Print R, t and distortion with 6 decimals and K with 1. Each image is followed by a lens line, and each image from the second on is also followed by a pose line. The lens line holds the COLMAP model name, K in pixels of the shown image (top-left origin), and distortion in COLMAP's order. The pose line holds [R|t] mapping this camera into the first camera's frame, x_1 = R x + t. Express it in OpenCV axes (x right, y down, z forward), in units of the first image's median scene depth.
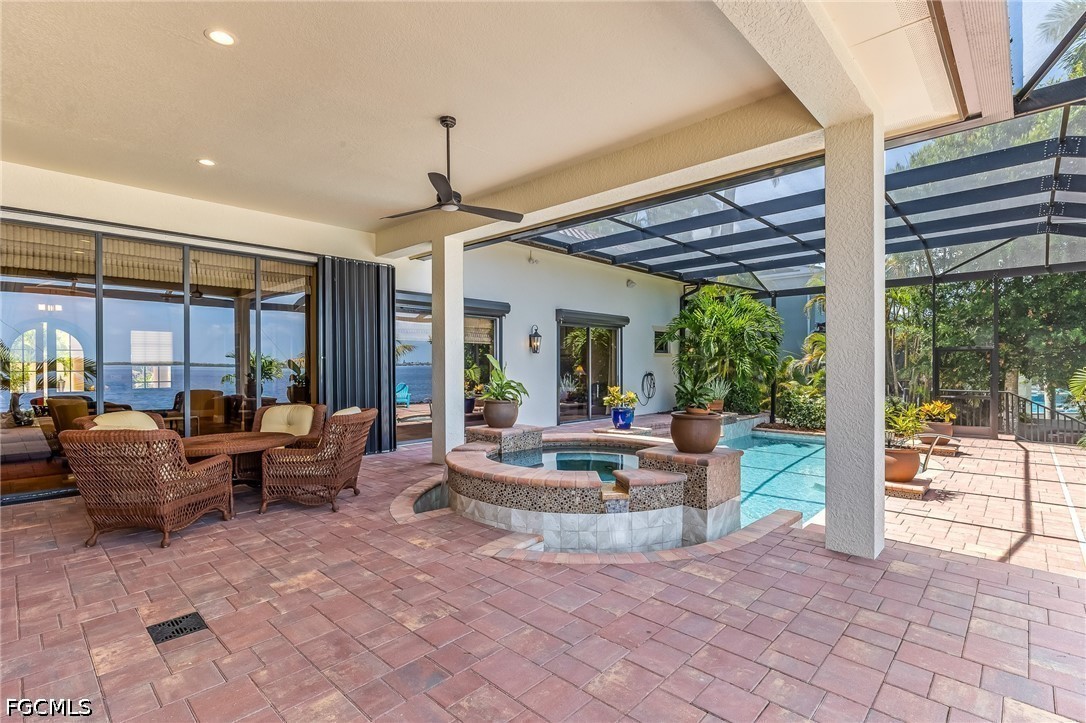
lens RADIAL K [[502.8, 0, 537.9], [0, 502.8, 363.8], [0, 0, 1]] dist [-0.005432, -0.001079]
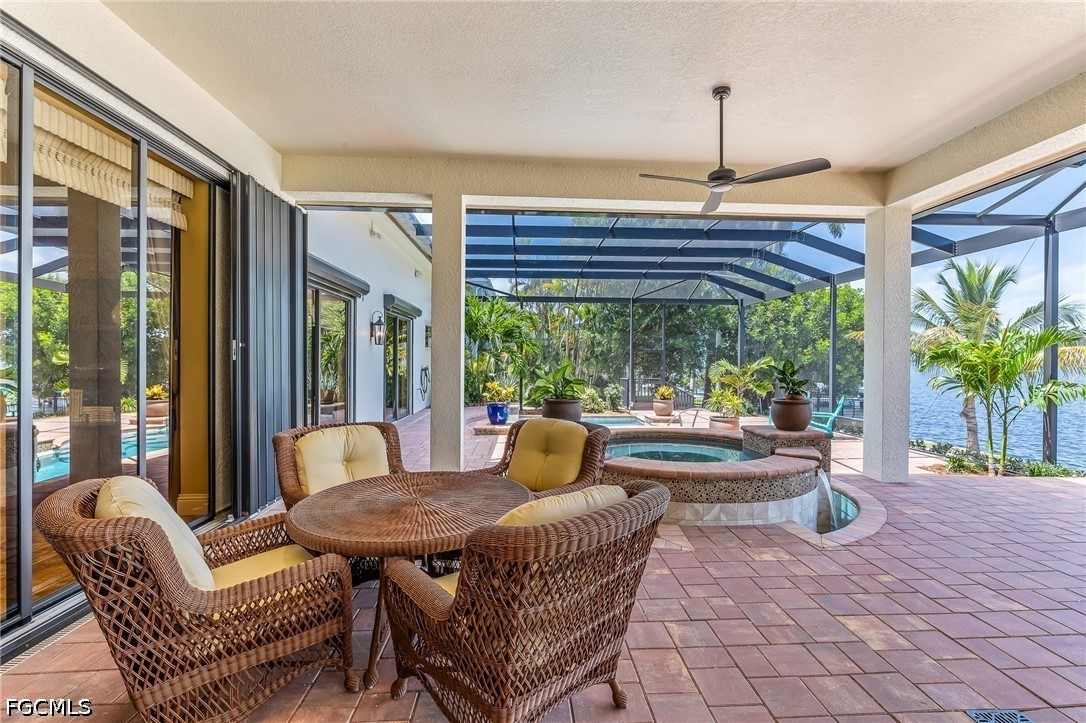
lens RADIAL K [[489.8, 0, 543.5], [0, 489.8, 361.7], [0, 0, 1]] dist [0.002963, 0.000097]
pose [[0.684975, 0.003848, 0.728556, -1.002475], [-0.008093, 0.999965, 0.002328, 0.005777], [-0.728521, -0.007491, 0.684982, 0.605072]]
